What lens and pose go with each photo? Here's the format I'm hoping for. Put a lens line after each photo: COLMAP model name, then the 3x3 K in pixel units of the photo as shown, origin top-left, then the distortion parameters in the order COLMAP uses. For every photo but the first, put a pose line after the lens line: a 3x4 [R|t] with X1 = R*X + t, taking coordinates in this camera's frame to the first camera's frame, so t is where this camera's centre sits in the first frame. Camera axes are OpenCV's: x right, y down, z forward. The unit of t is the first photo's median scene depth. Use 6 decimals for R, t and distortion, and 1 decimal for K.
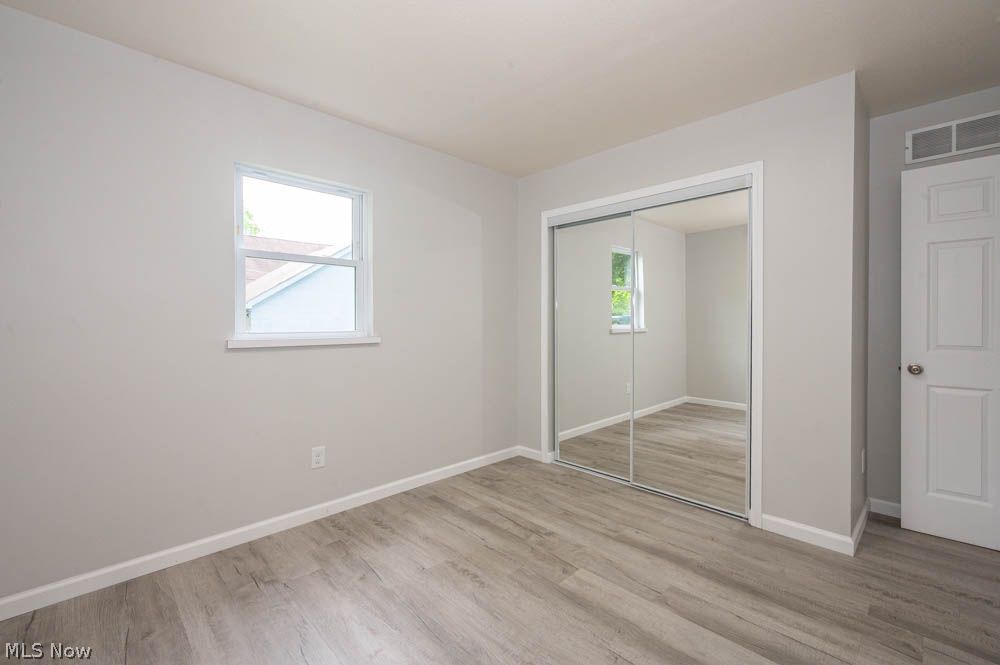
lens RADIAL K [[433.2, 0, 503.6], [0, 433.2, 332.2], [0, 0, 1]] dist [-0.000800, -0.001145]
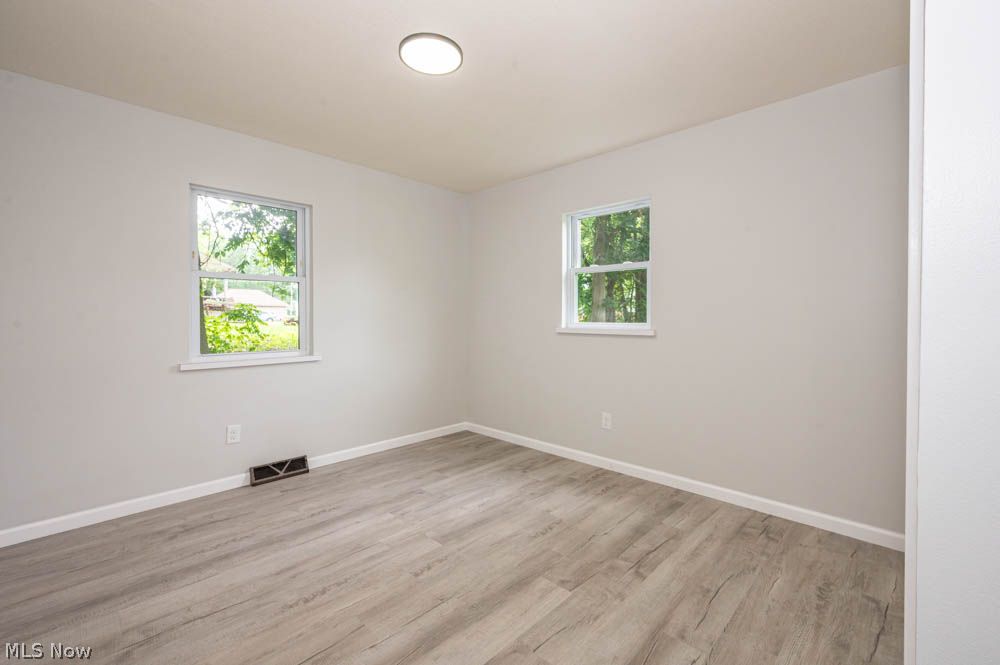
lens RADIAL K [[433.2, 0, 506.9], [0, 433.2, 330.9], [0, 0, 1]] dist [-0.000800, -0.001145]
pose [[0.009829, 0.032314, -0.999429, 0.886030], [-0.021731, 0.999249, 0.032094, -0.015717], [0.999716, 0.021403, 0.010523, 0.713908]]
